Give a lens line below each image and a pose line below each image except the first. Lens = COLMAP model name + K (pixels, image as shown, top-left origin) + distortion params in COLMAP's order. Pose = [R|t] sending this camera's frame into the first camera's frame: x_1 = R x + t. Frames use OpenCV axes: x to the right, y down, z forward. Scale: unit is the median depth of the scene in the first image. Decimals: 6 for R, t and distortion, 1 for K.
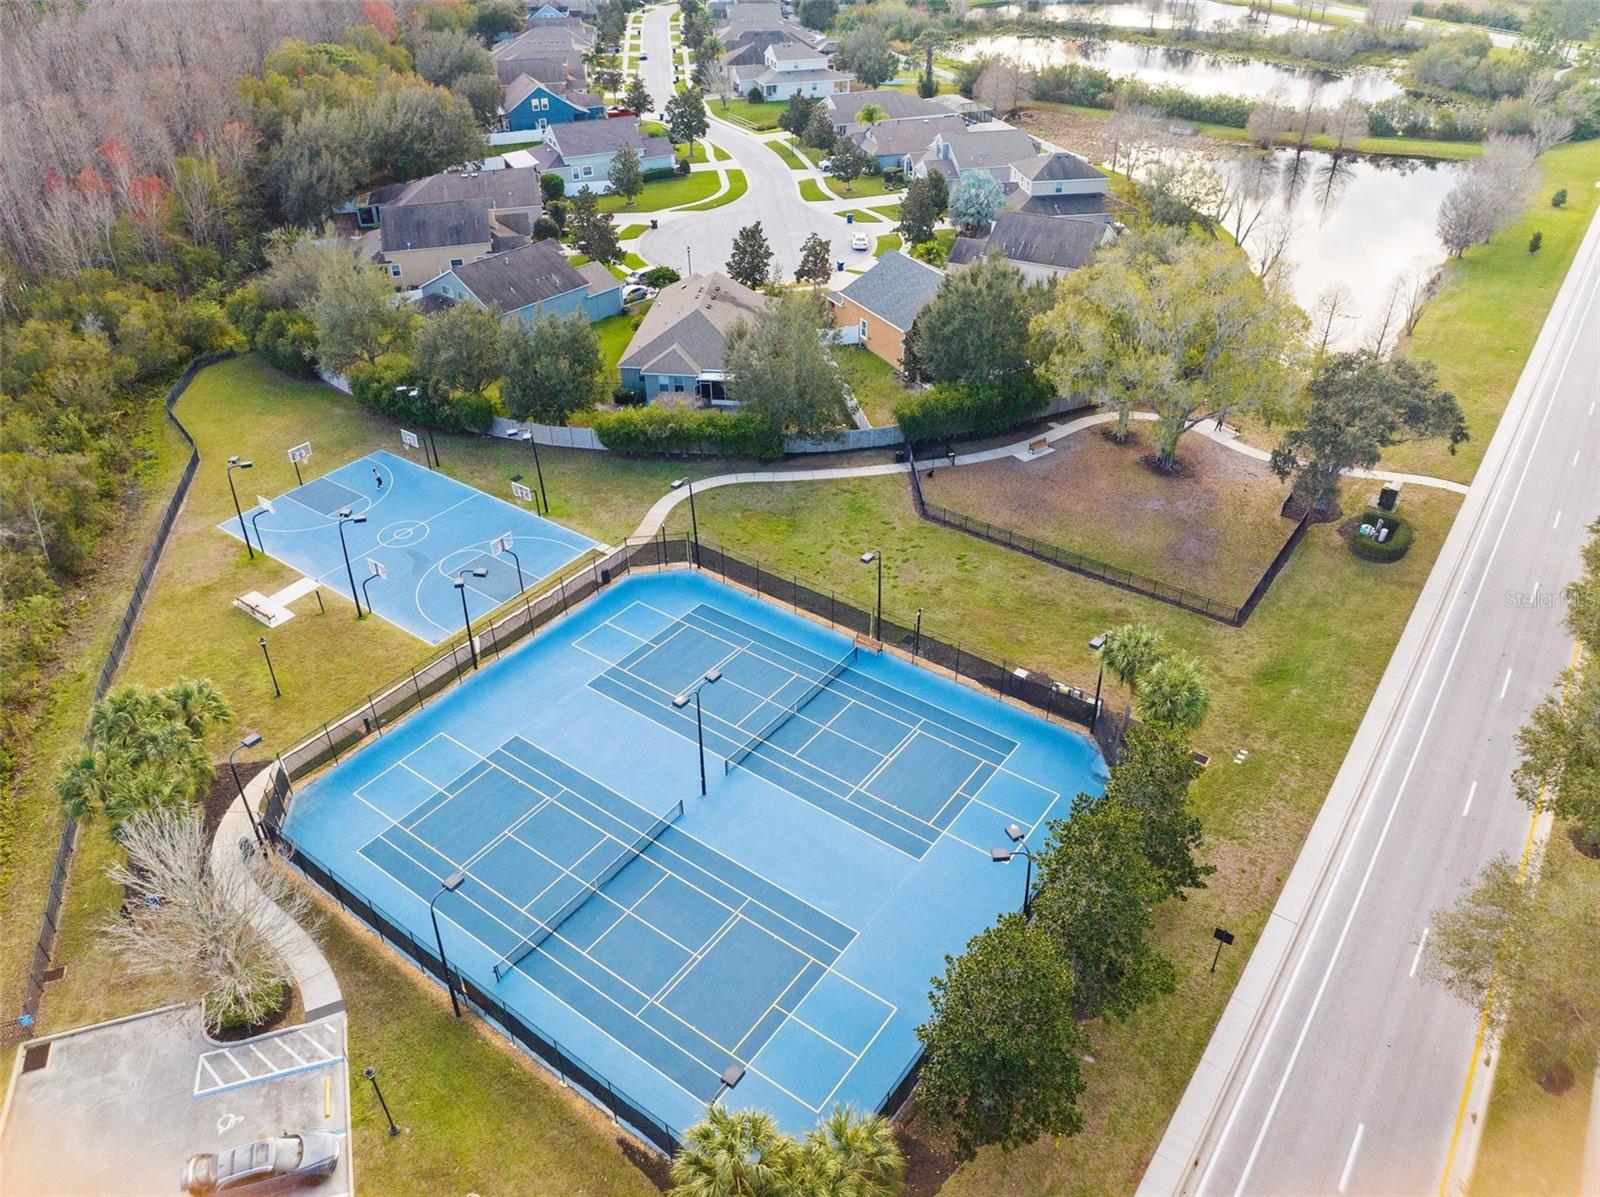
lens RADIAL K [[1111.0, 0, 794.3], [0, 1111.0, 593.8], [0, 0, 1]] dist [-0.010290, -0.020505]
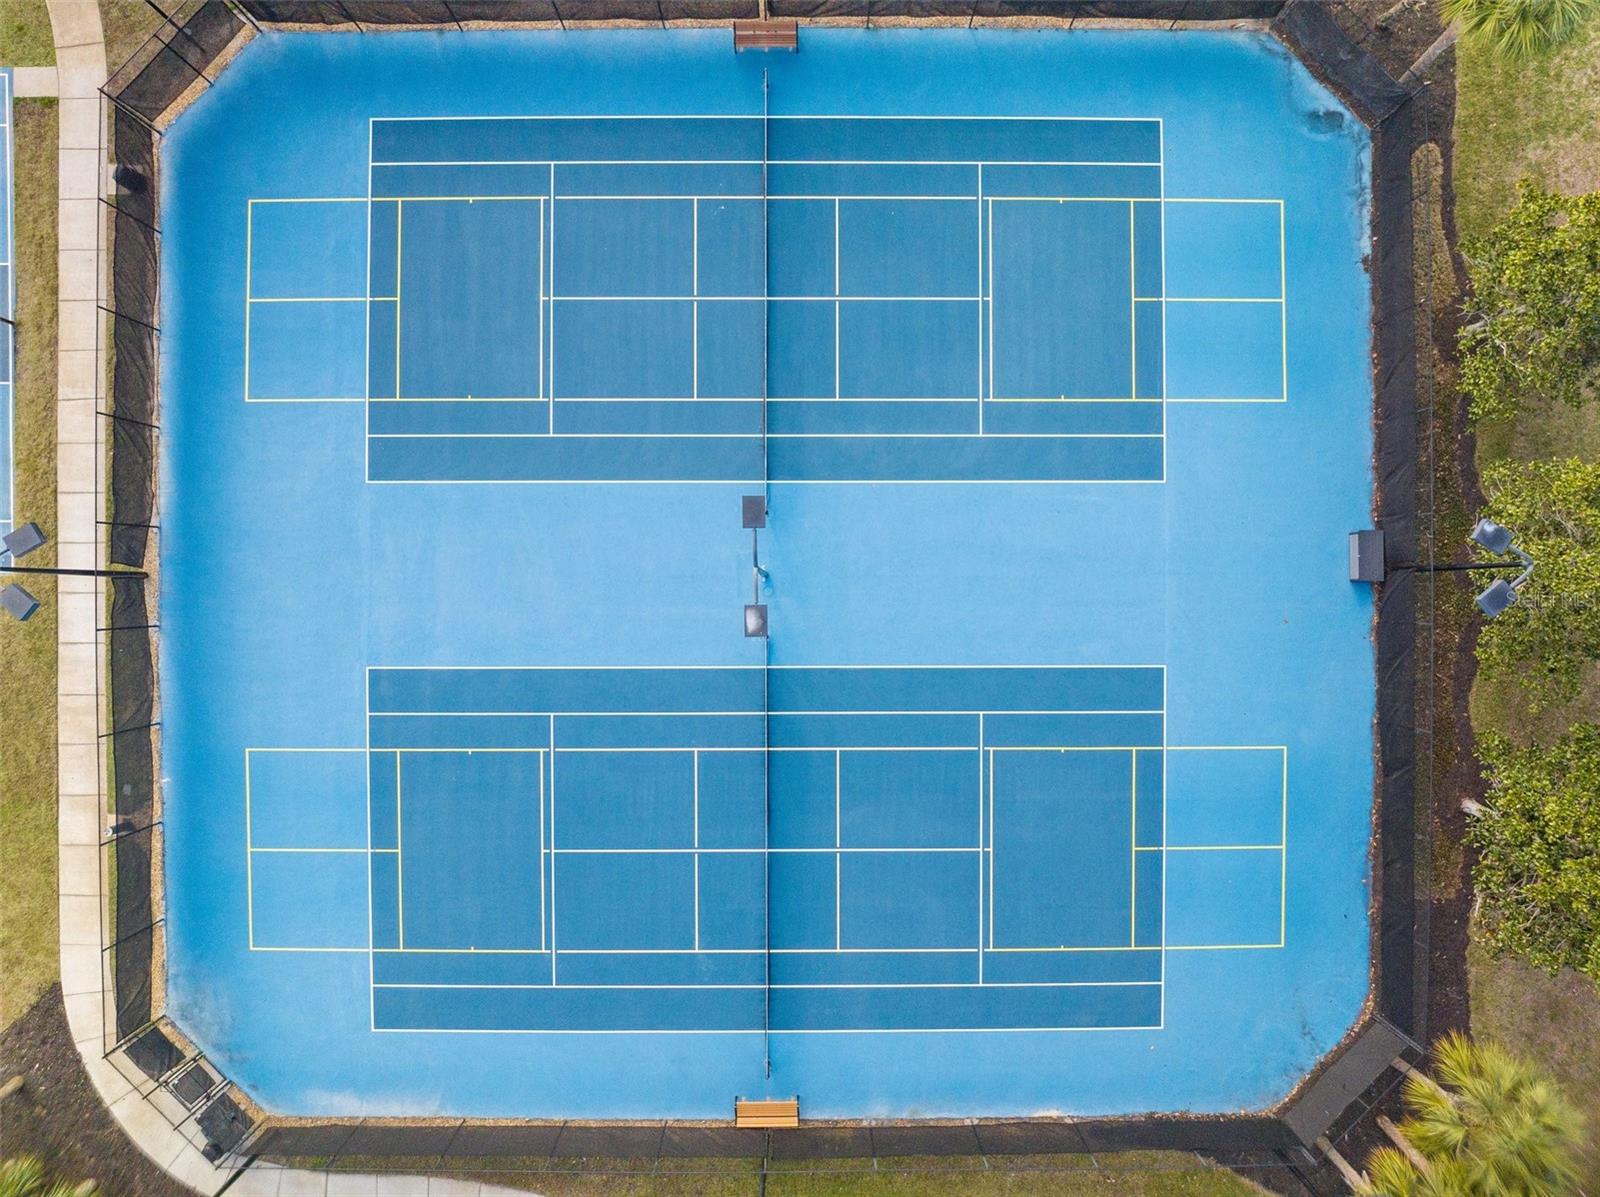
lens RADIAL K [[1111.0, 0, 797.1], [0, 1111.0, 602.7], [0, 0, 1]] dist [-0.010290, -0.020505]
pose [[0.802409, -0.596606, 0.014175, -0.084132], [0.334531, 0.469345, 0.817193, -0.255761], [-0.494195, -0.650981, 0.576190, 0.663880]]
